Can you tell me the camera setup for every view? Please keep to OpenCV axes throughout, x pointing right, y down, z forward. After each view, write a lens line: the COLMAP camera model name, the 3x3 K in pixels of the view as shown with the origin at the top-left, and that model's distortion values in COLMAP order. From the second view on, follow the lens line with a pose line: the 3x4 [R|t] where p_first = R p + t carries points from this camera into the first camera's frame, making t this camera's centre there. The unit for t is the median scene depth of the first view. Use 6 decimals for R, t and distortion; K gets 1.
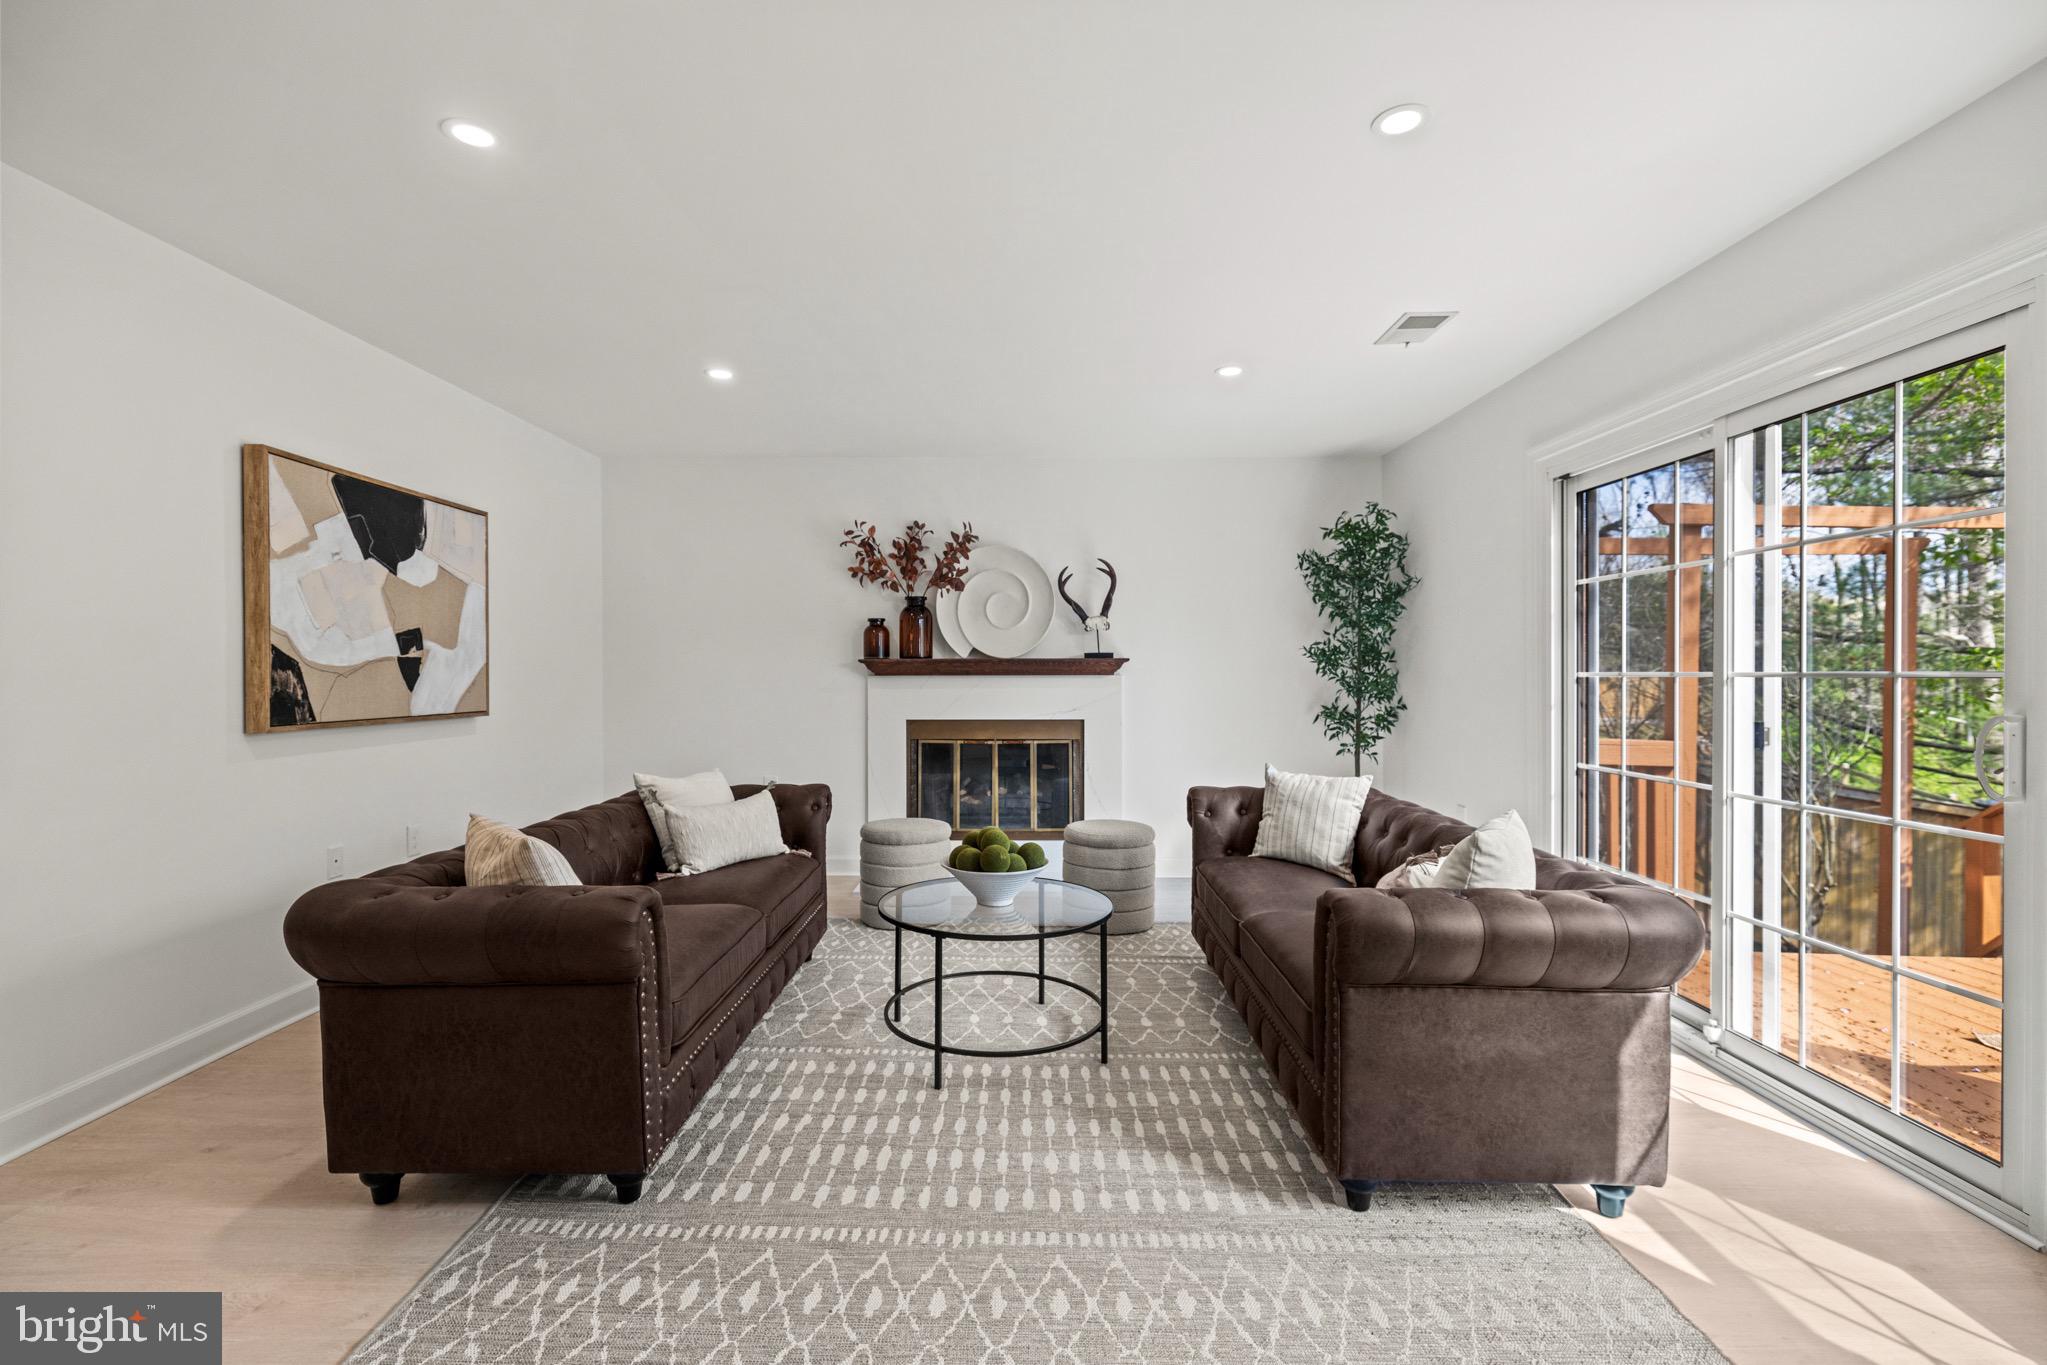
lens RADIAL K [[930.7, 0, 1017.3], [0, 930.7, 677.9], [0, 0, 1]] dist [-0.002120, 0.000361]
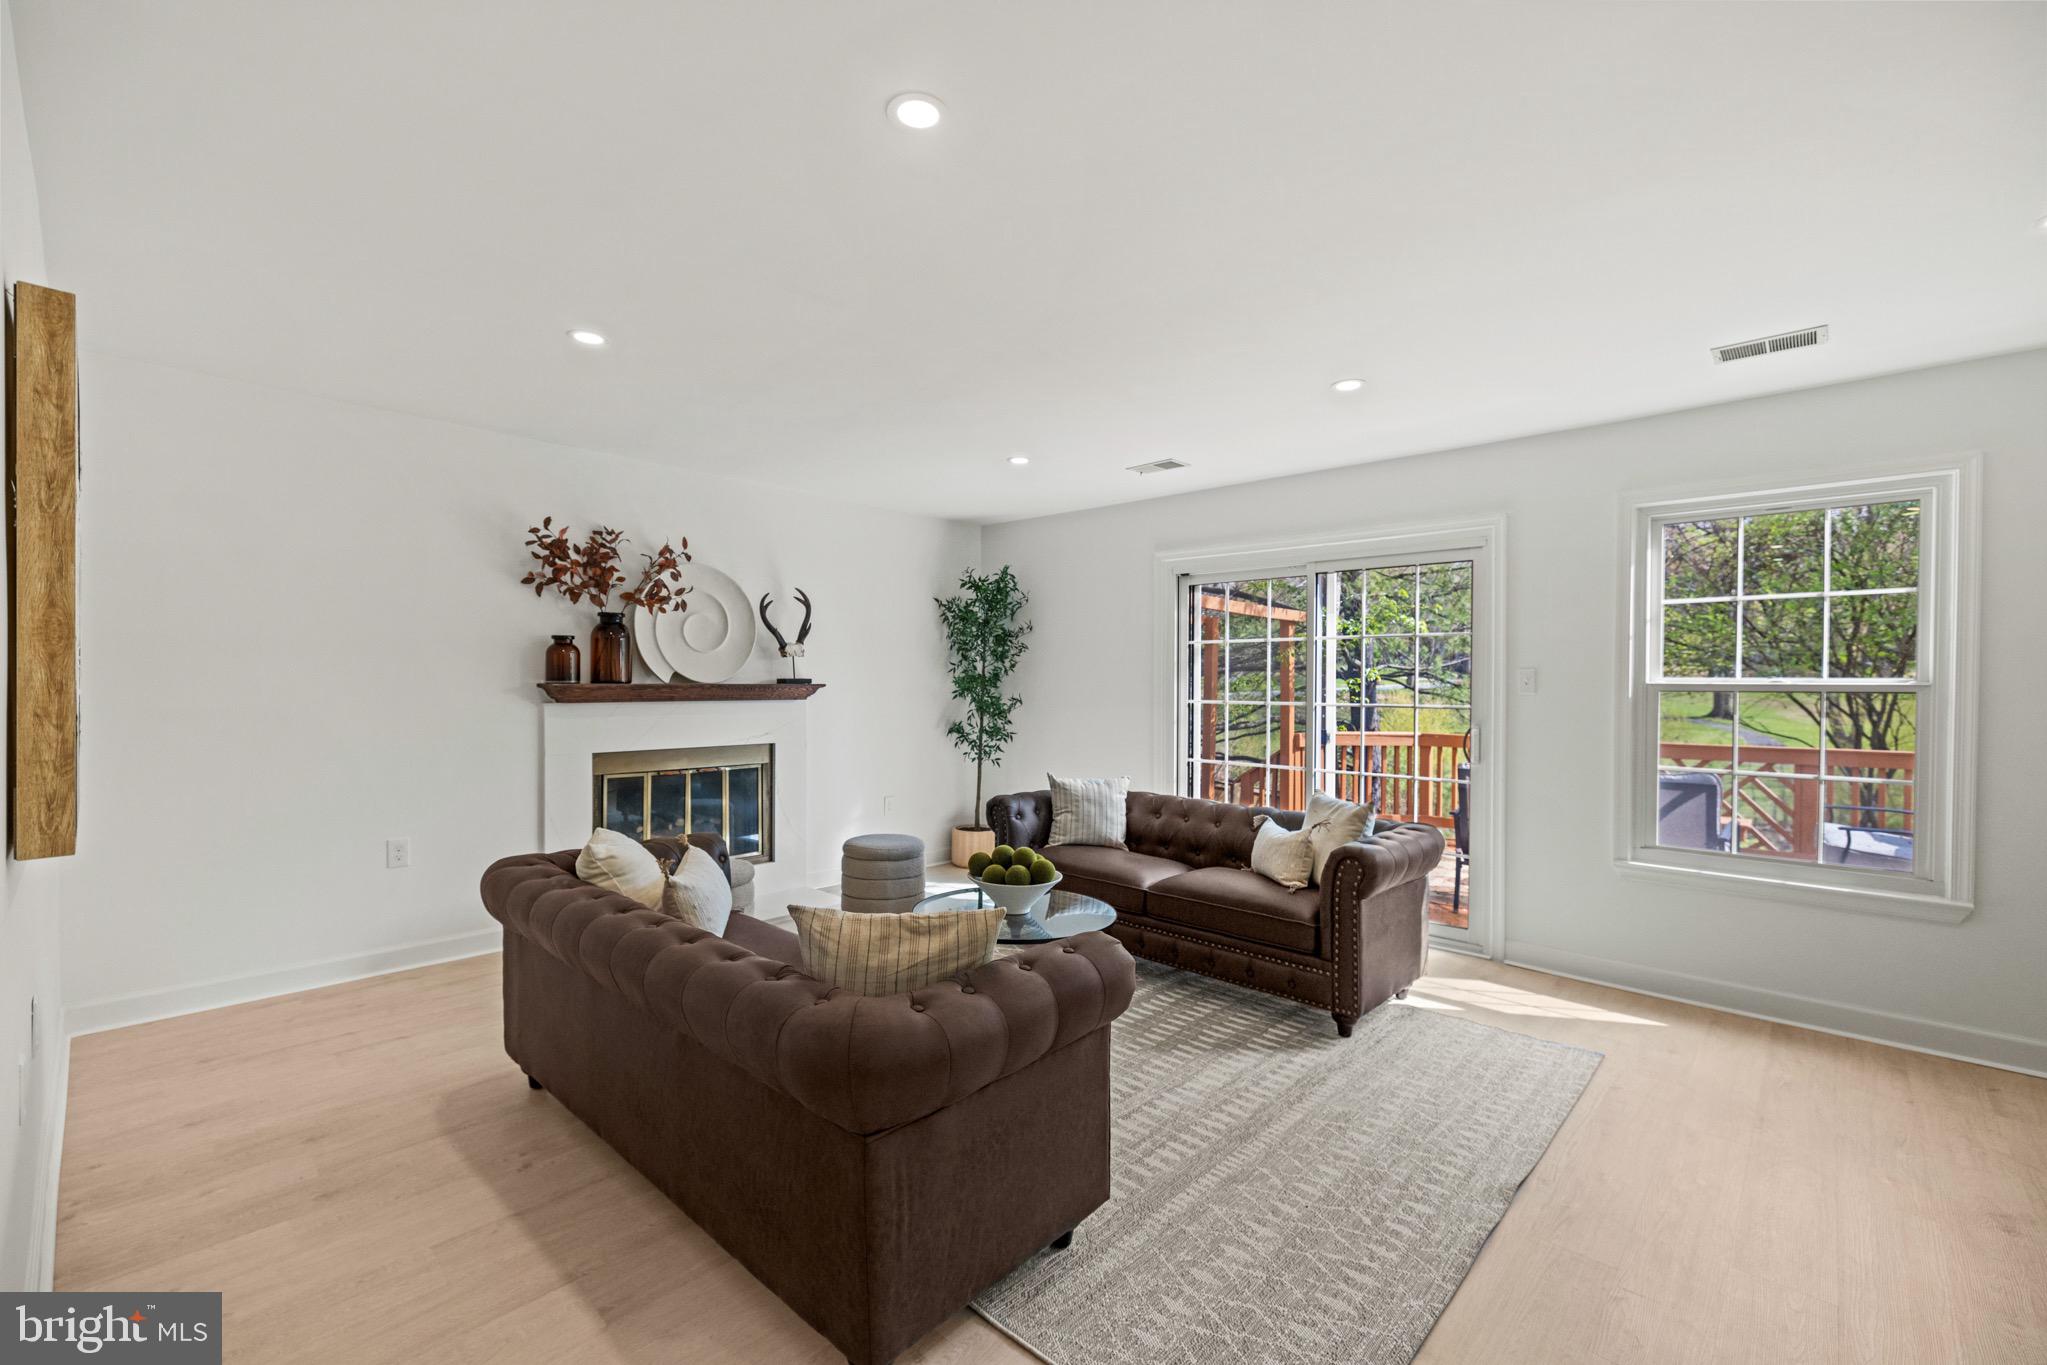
lens RADIAL K [[871.7, 0, 1018.0], [0, 871.7, 686.7], [0, 0, 1]] dist [0.002806, 0.000047]
pose [[0.665025, 0.000762, 0.746821, -0.473450], [-0.004170, 0.999988, 0.002693, -0.021386], [-0.746810, -0.004905, 0.665020, 0.163320]]
